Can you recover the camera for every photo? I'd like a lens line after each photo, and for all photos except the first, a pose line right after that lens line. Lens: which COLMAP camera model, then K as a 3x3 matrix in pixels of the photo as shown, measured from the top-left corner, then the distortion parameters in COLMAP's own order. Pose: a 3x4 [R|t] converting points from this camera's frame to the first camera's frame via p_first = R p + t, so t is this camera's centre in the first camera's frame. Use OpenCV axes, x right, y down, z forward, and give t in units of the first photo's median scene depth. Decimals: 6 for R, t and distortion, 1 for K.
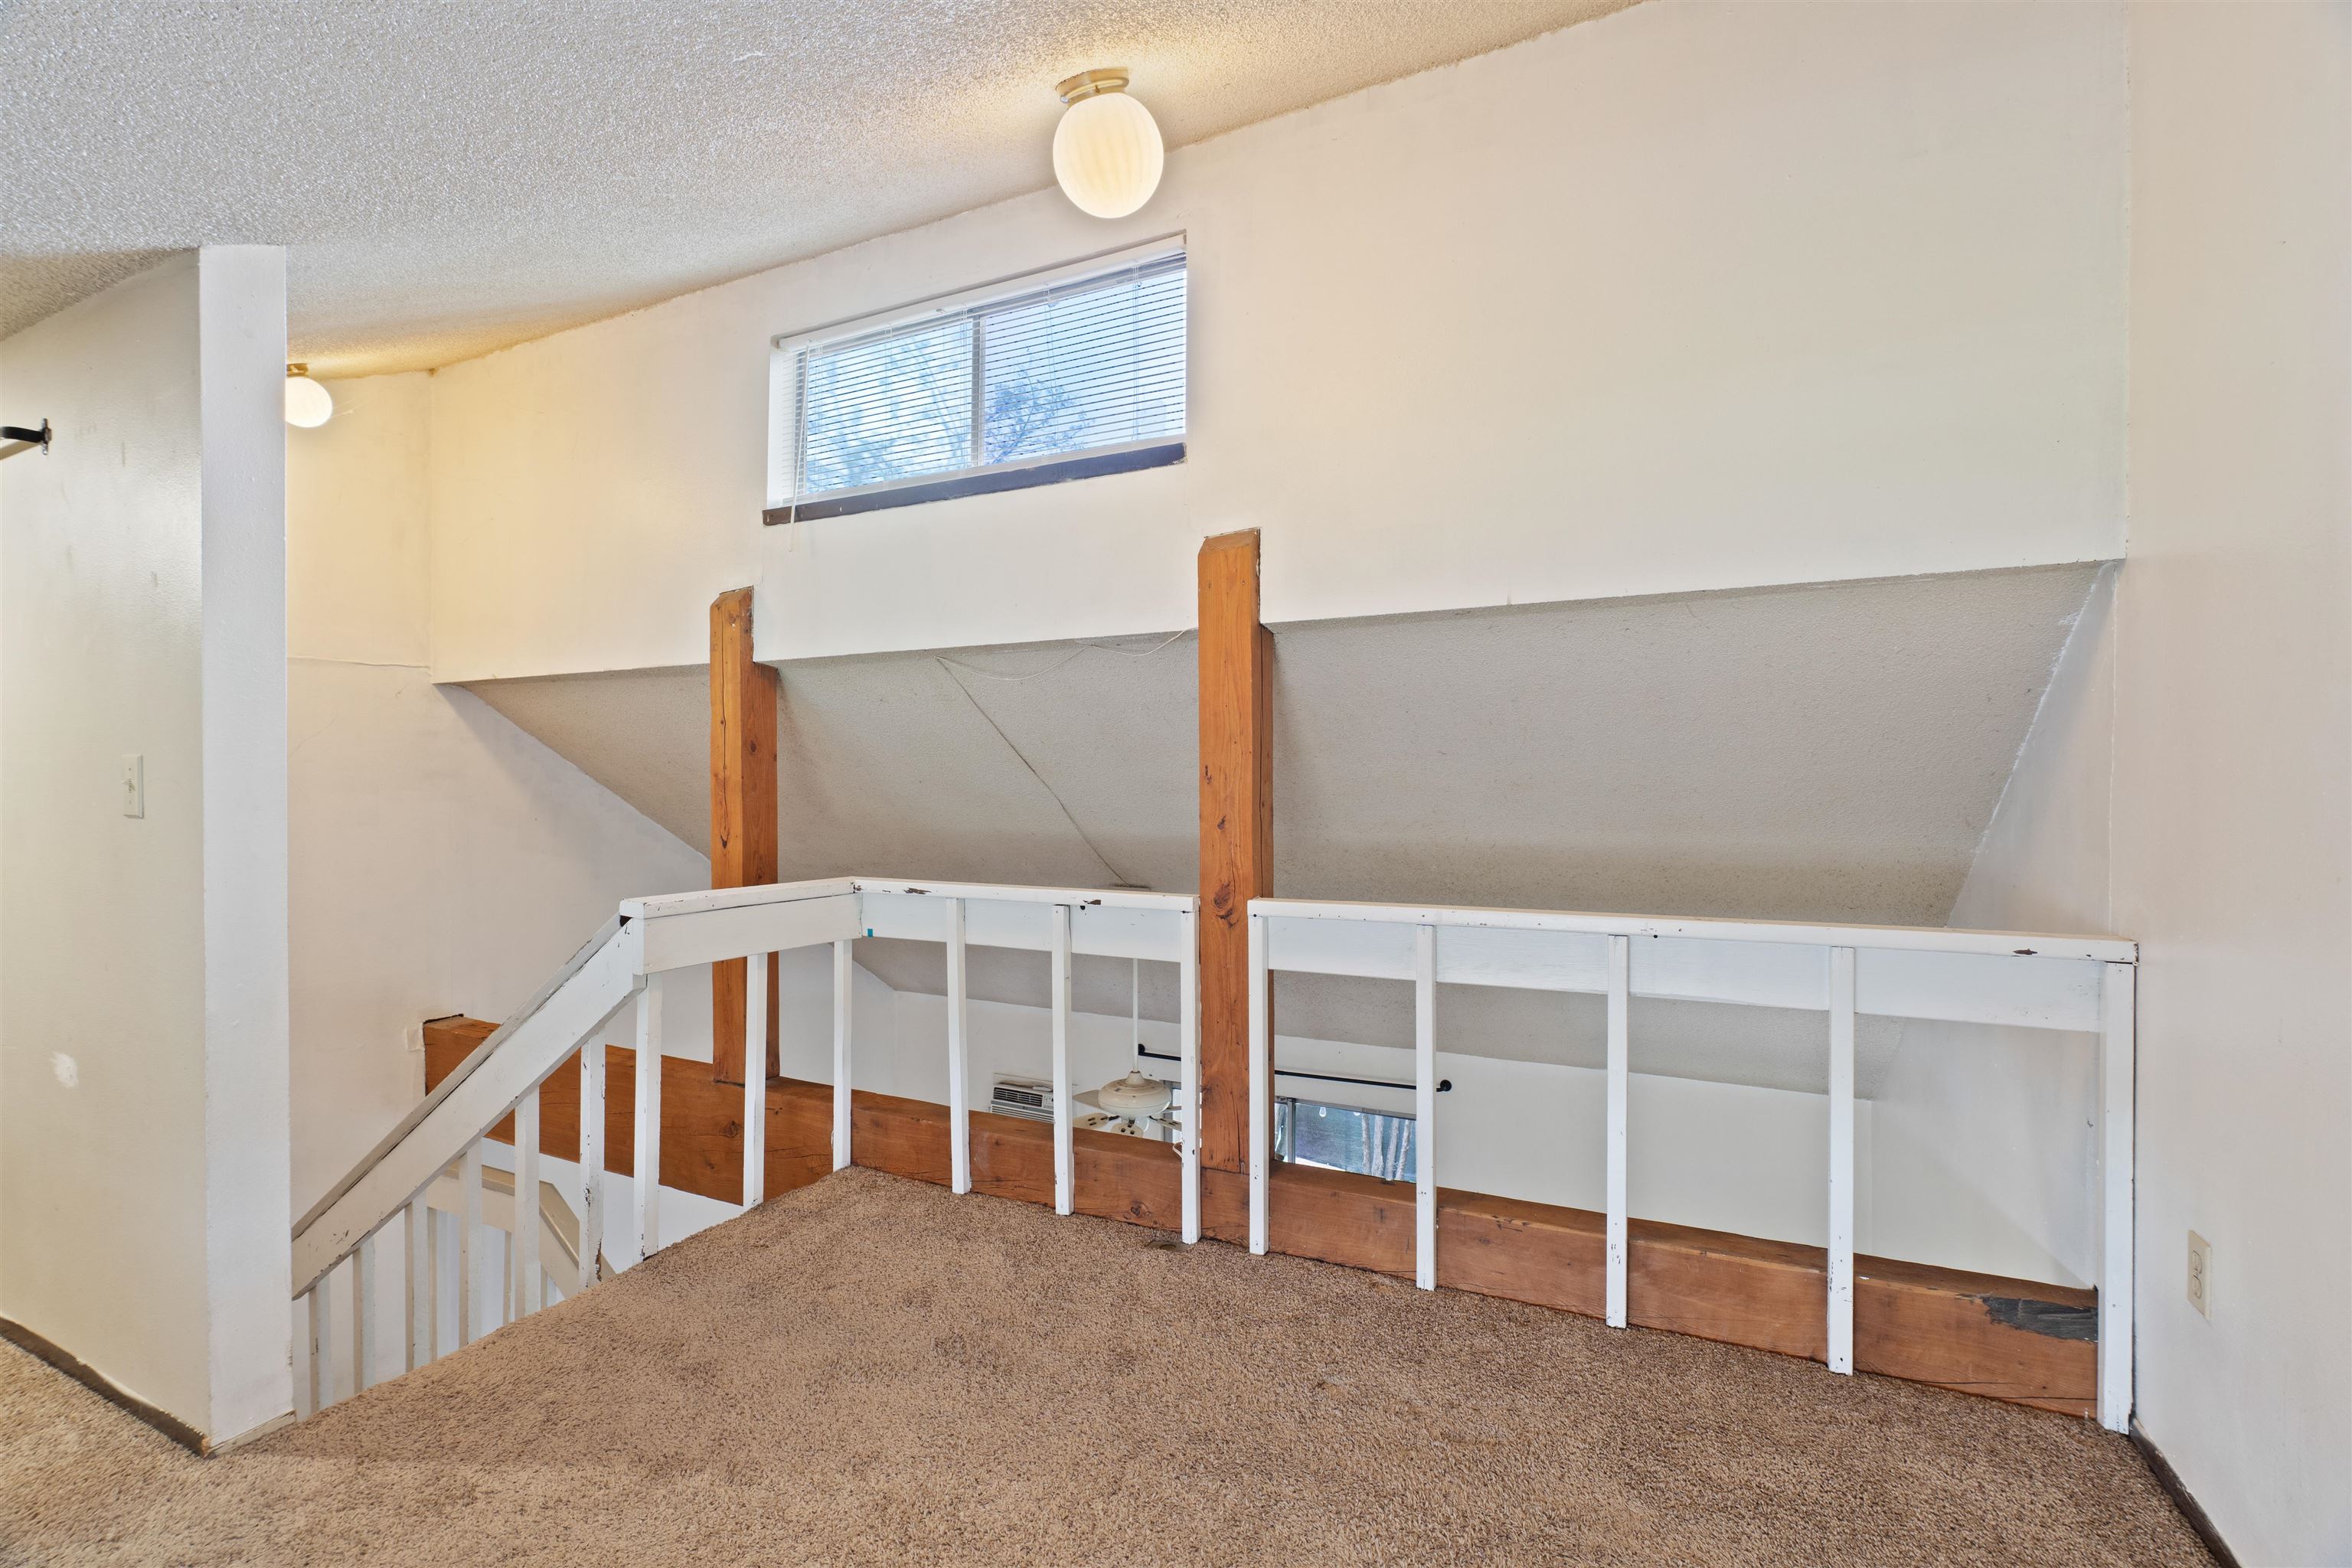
lens RADIAL K [[1033.9, 0, 1165.6], [0, 1033.9, 786.2], [0, 0, 1]] dist [-0.015338, 0.007075]
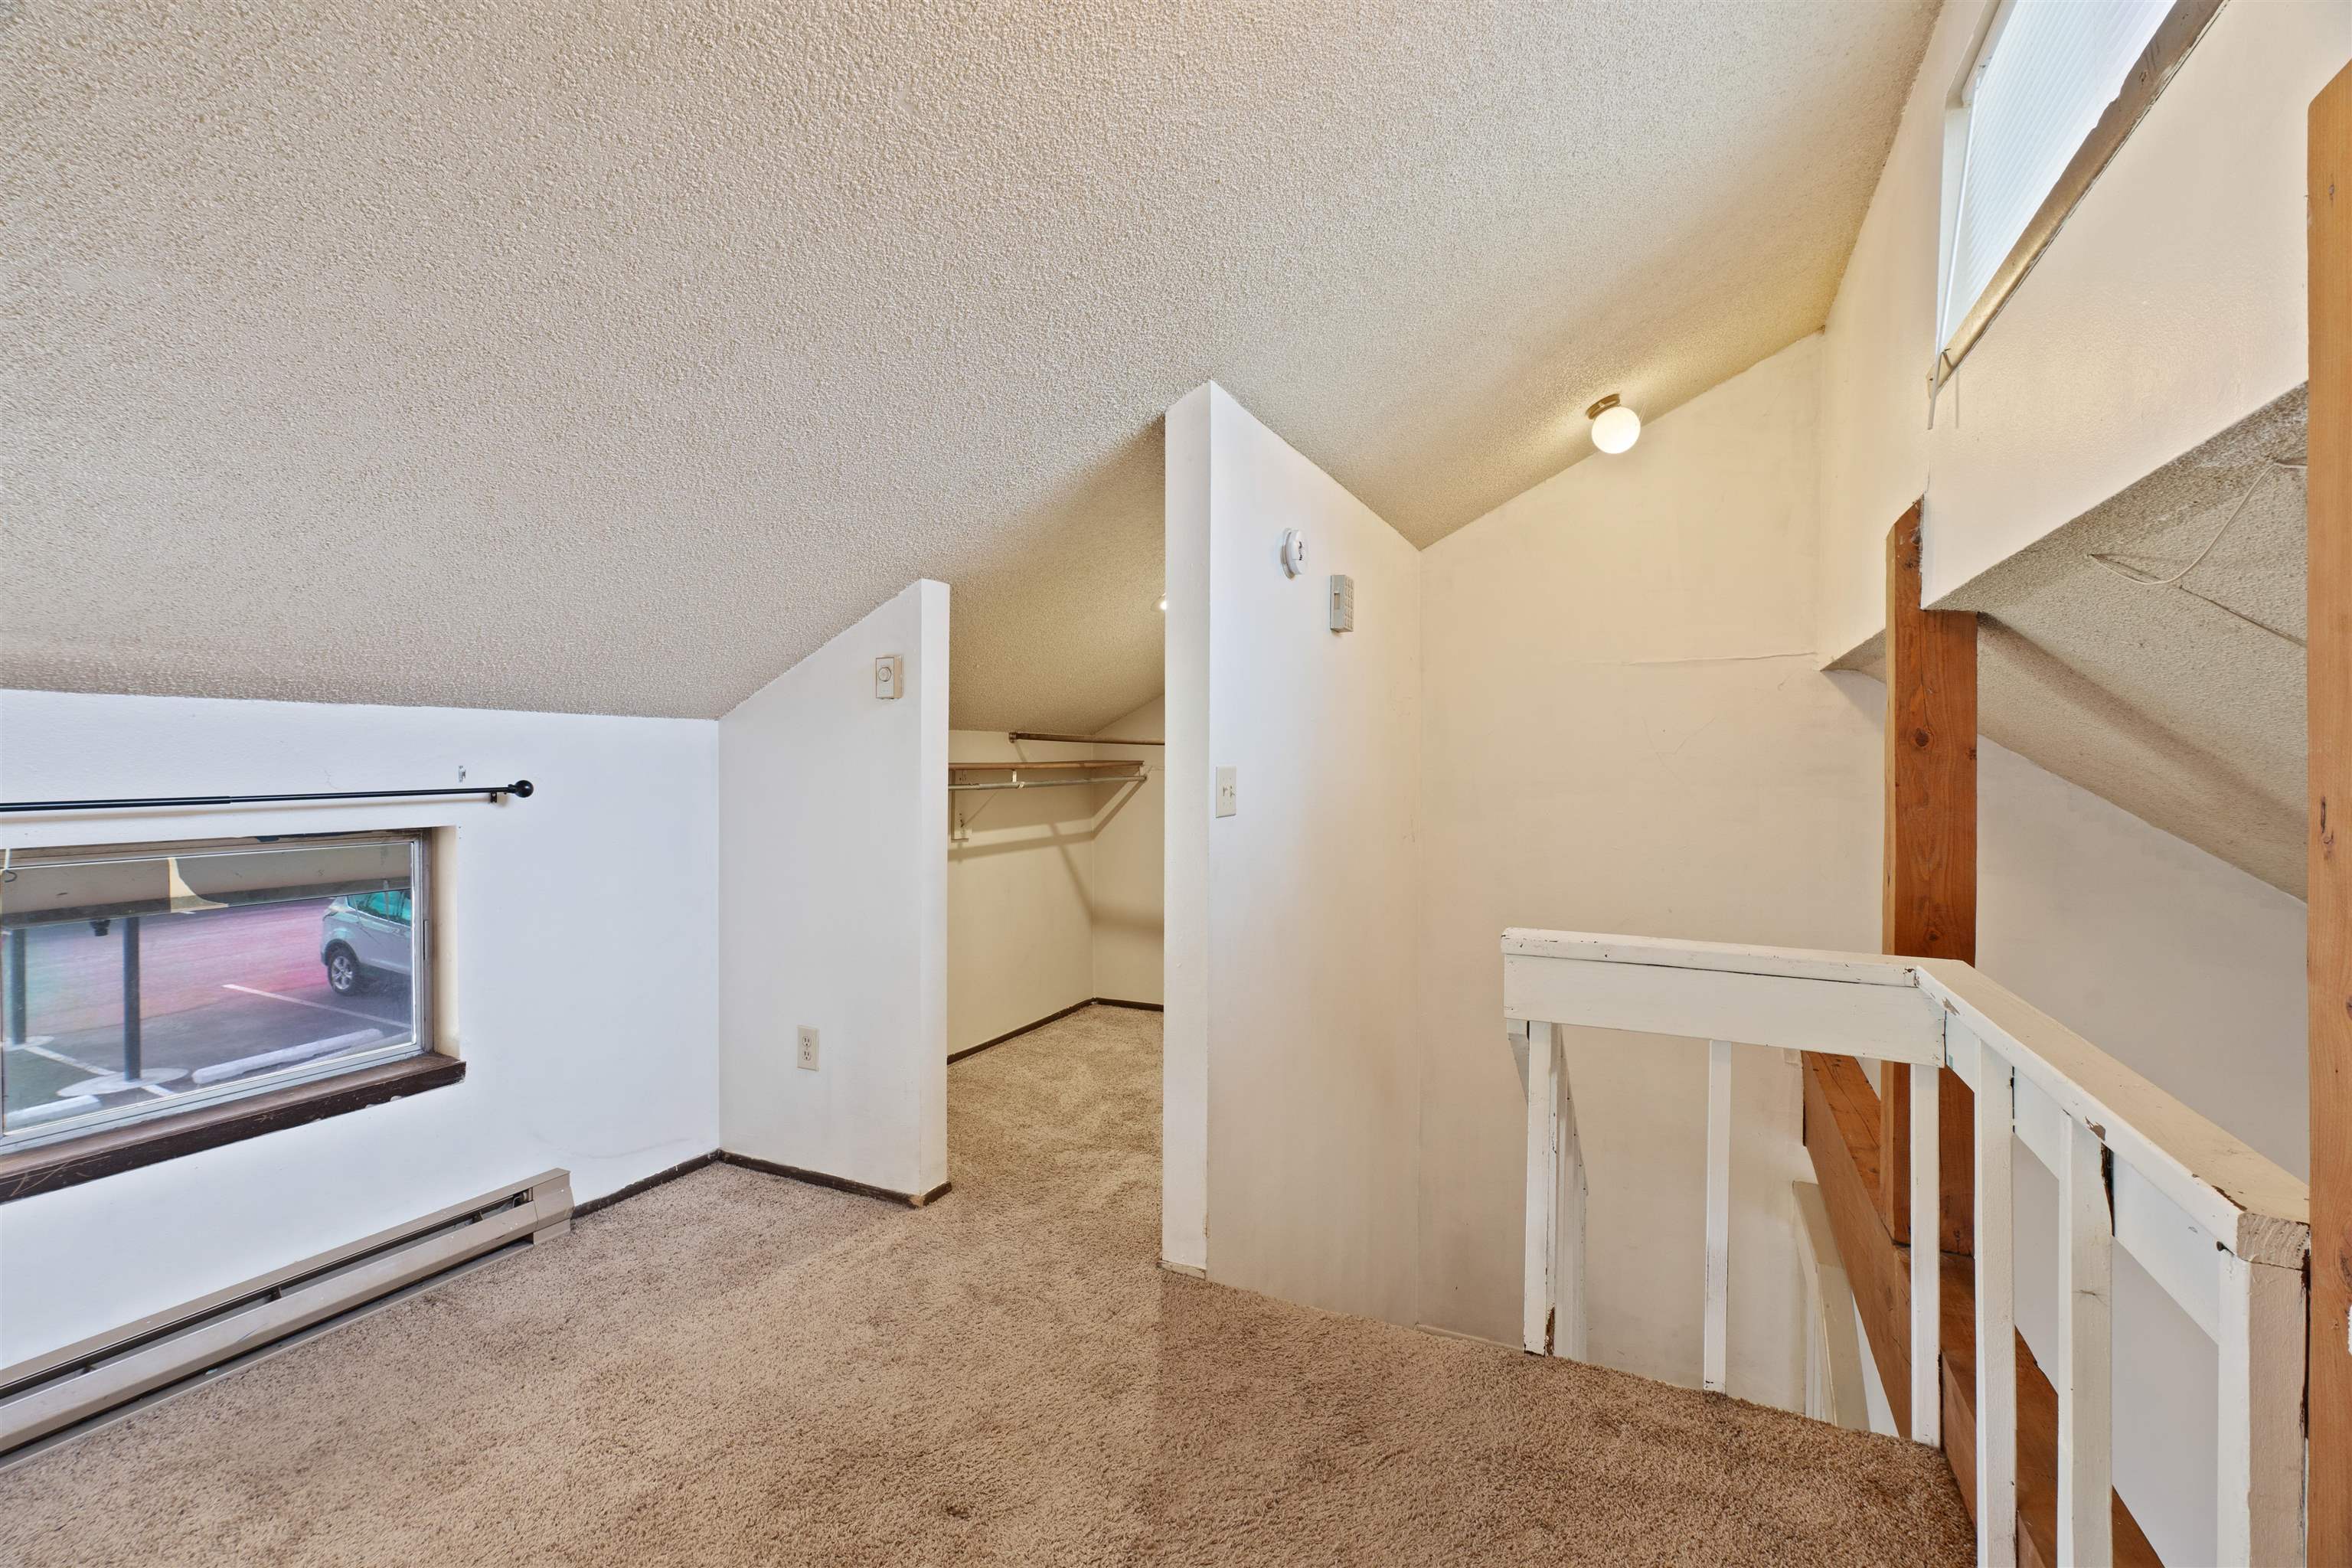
lens RADIAL K [[1033.9, 0, 1165.6], [0, 1033.9, 786.2], [0, 0, 1]] dist [-0.015338, 0.007075]
pose [[0.005204, 0.022498, -0.999733, 0.412943], [0.004525, 0.999736, 0.022521, -0.040797], [0.999976, -0.004641, 0.005101, 0.840420]]
